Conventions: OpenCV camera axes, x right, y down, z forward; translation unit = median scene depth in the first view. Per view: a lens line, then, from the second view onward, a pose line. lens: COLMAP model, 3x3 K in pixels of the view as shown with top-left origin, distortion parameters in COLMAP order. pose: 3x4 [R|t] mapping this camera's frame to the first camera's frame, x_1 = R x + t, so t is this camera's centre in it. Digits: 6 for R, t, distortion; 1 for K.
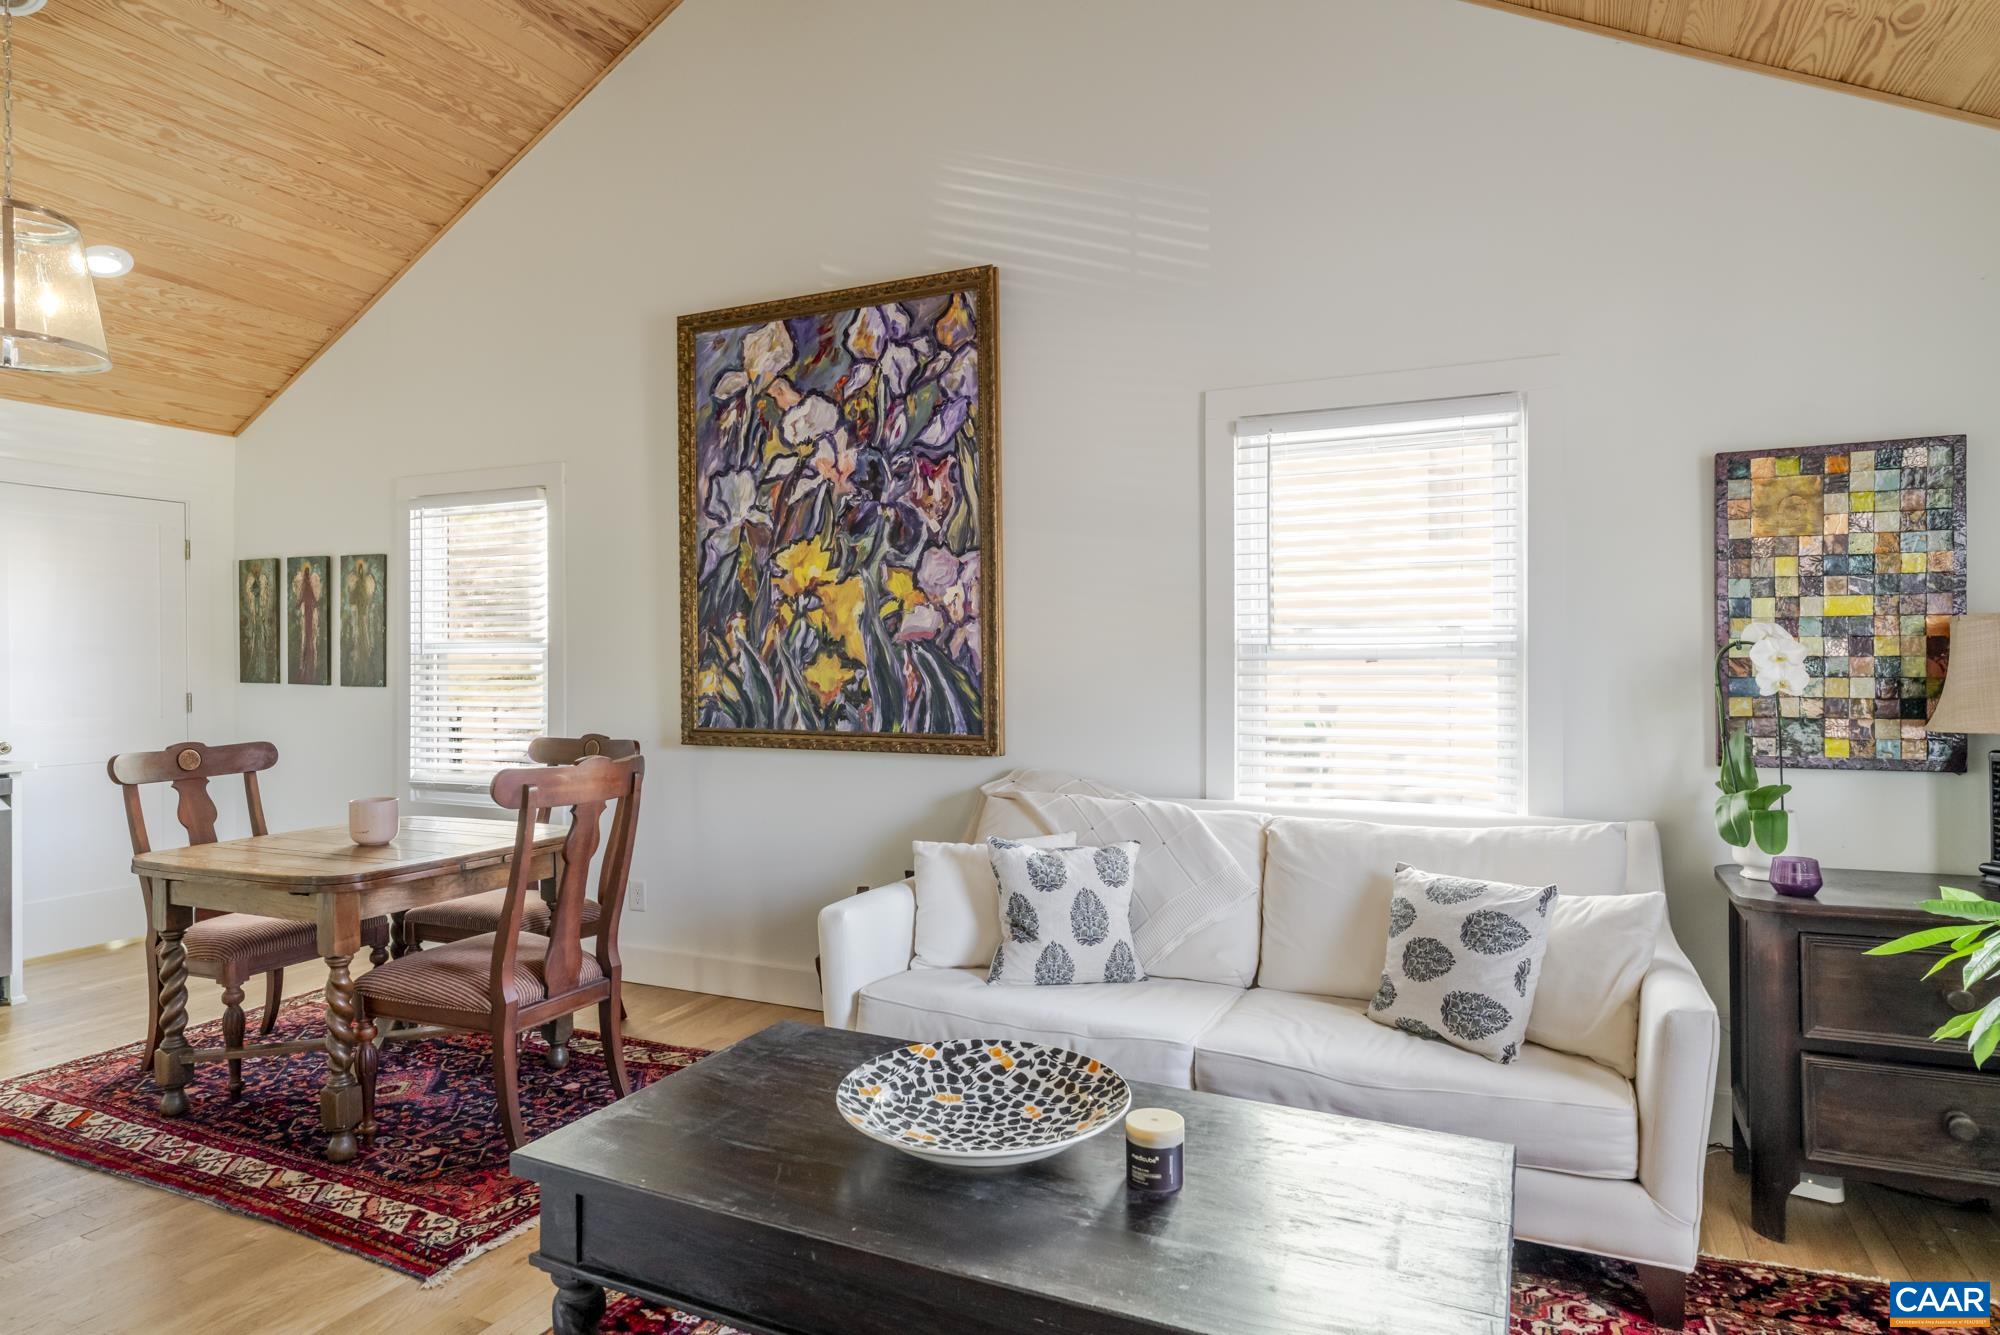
lens RADIAL K [[1125.6, 0, 1009.4], [0, 1125.6, 666.4], [0, 0, 1]] dist [0.002616, -0.000461]
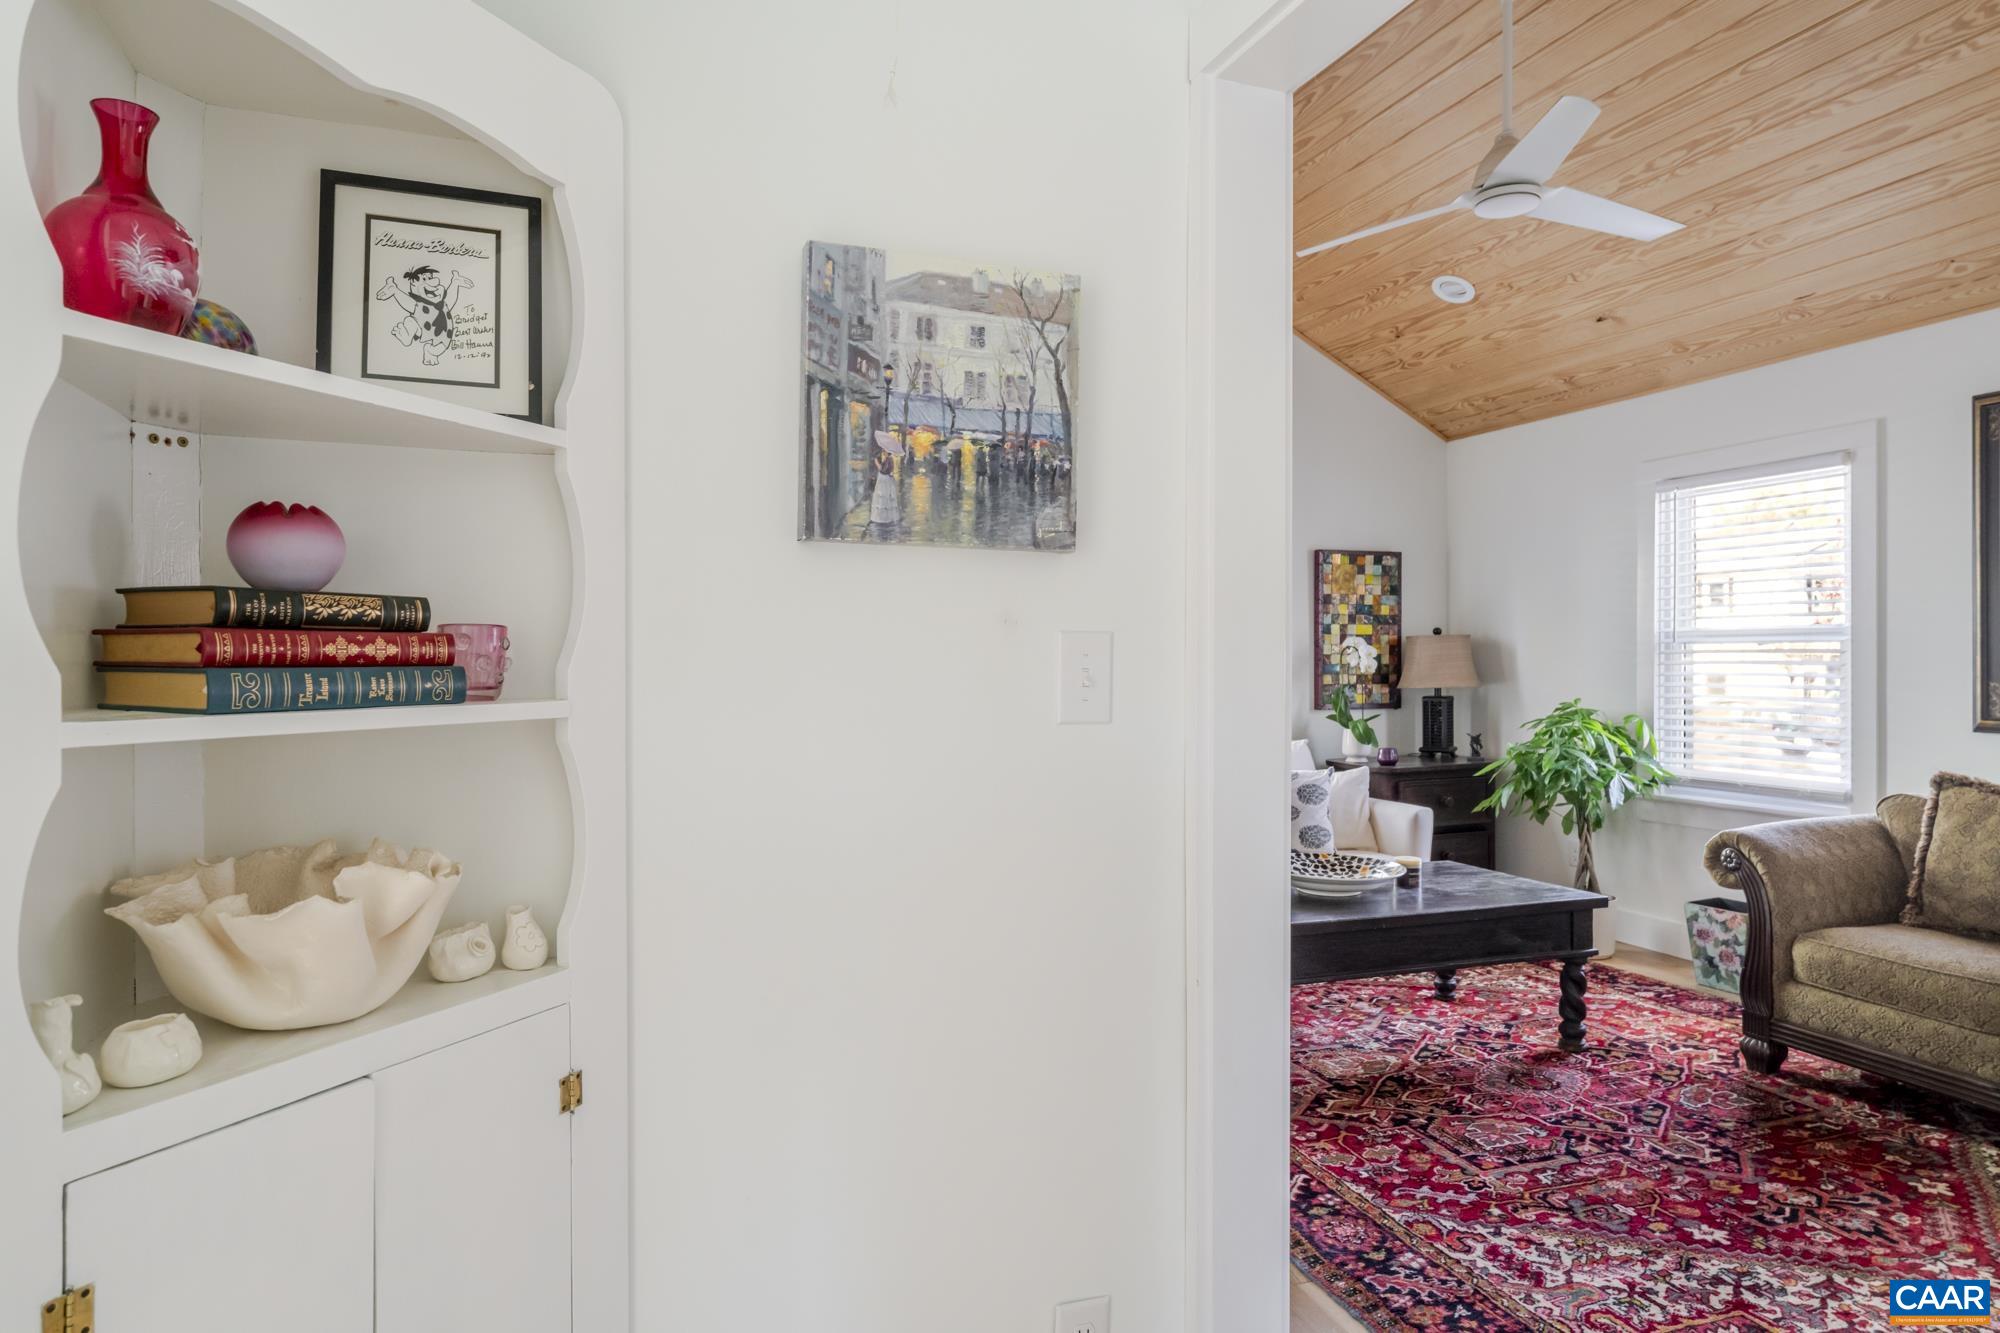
lens RADIAL K [[1156.8, 0, 993.3], [0, 1156.8, 663.1], [0, 0, 1]] dist [-0.001456, -0.001530]
pose [[0.708160, 0.003672, 0.706043, -0.886233], [0.000421, 0.999984, -0.005622, 0.013979], [-0.706052, 0.004278, 0.708147, -0.014595]]
